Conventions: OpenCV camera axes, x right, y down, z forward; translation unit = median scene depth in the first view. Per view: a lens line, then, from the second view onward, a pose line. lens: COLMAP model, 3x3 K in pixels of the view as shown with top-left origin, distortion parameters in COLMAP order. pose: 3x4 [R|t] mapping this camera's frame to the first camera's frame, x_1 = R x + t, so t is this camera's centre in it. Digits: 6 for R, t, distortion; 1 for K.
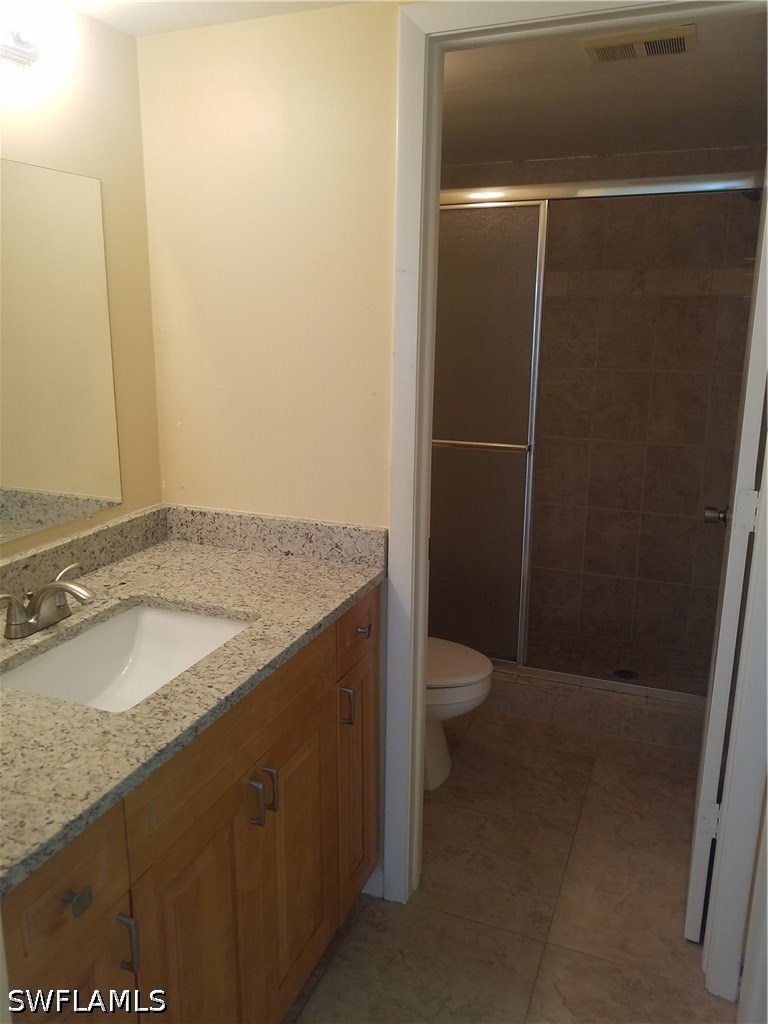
lens RADIAL K [[797.6, 0, 342.3], [0, 797.6, 488.5], [0, 0, 1]] dist [0.001467, -0.022466]
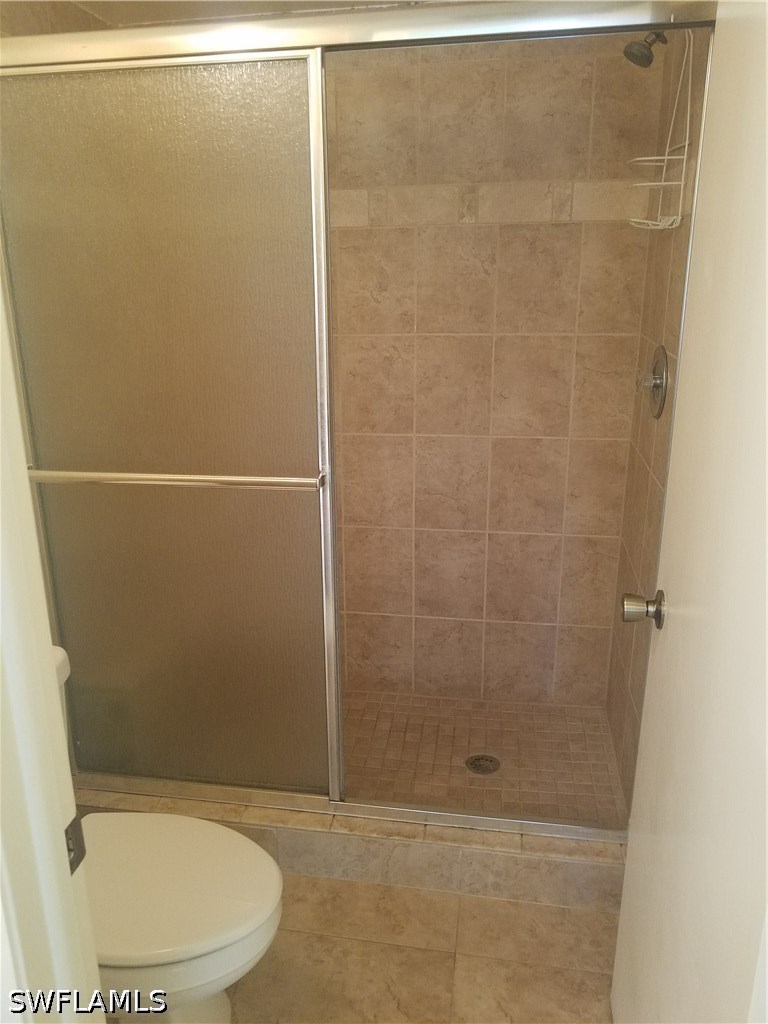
lens RADIAL K [[797.6, 0, 335.6], [0, 797.6, 482.3], [0, 0, 1]] dist [0.001467, -0.022466]
pose [[0.975117, -0.081494, 0.206168, 0.097685], [0.068387, 0.995205, 0.069931, -0.074595], [-0.210878, -0.054092, 0.976015, 0.332603]]
